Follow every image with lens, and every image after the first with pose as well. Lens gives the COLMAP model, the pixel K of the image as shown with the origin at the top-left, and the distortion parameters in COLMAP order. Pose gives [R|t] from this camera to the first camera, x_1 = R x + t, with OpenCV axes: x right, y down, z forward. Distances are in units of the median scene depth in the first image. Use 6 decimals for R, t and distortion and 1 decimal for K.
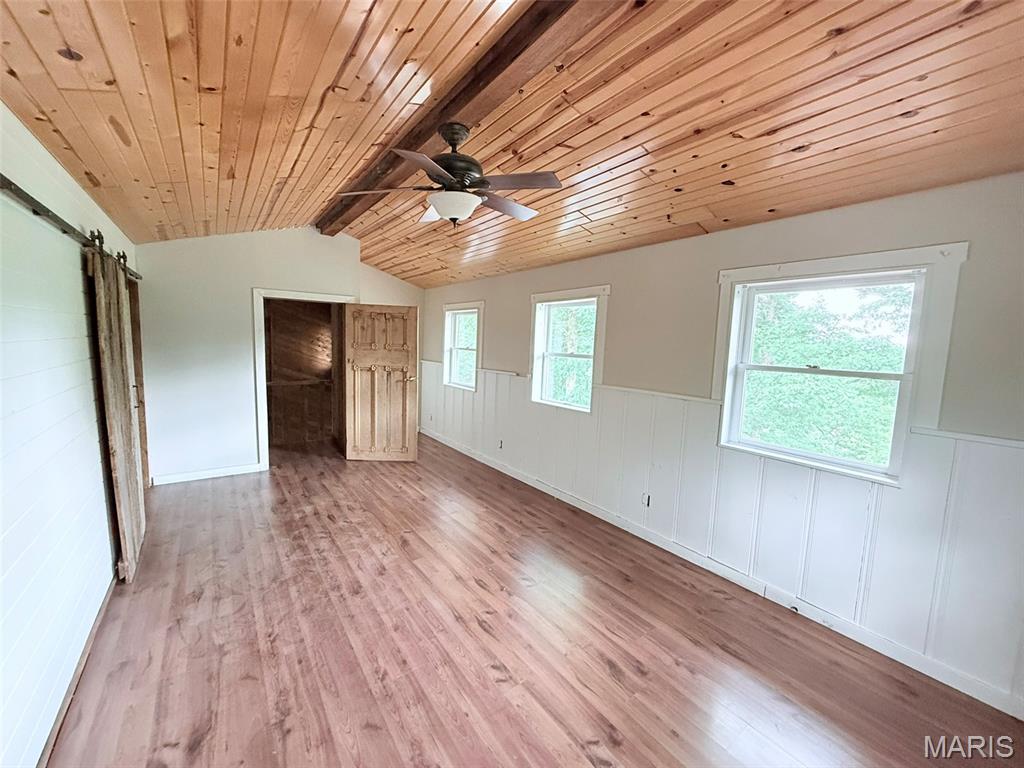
lens RADIAL K [[408.9, 0, 511.1], [0, 408.9, 382.8], [0, 0, 1]] dist [0.000806, -0.000080]
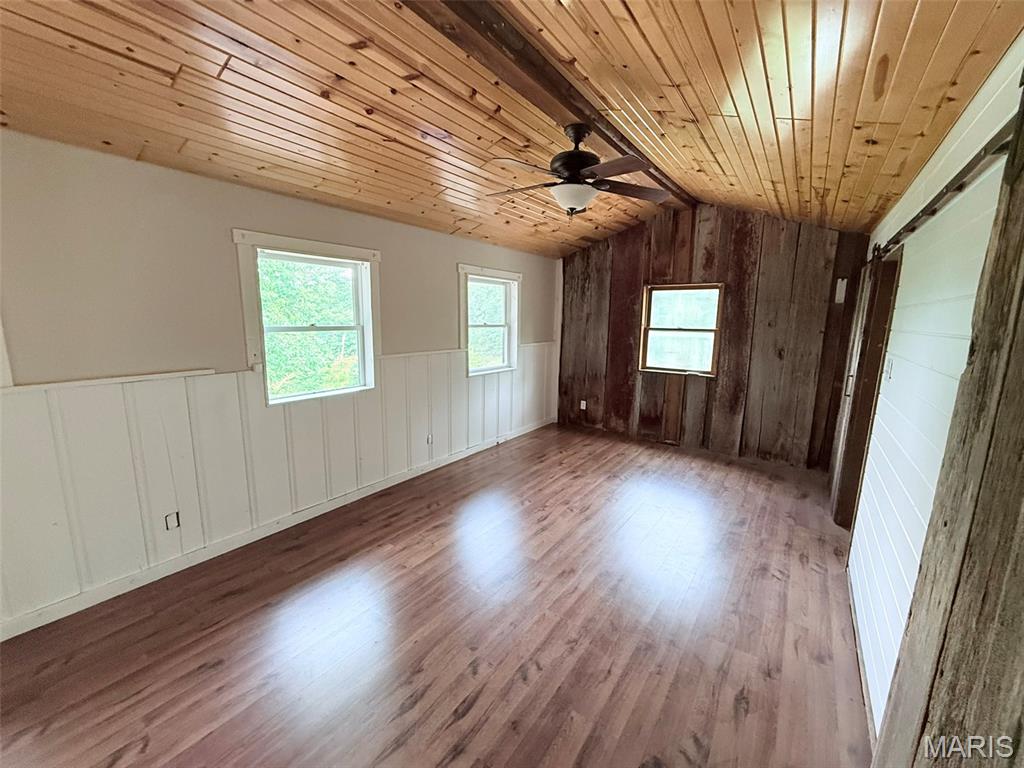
lens RADIAL K [[408.9, 0, 511.1], [0, 408.9, 382.8], [0, 0, 1]] dist [0.000806, -0.000080]
pose [[-0.308912, -0.189043, 0.932114, -0.835910], [0.069968, 0.972875, 0.220498, -0.132522], [-0.948514, 0.133332, -0.287306, 1.053681]]
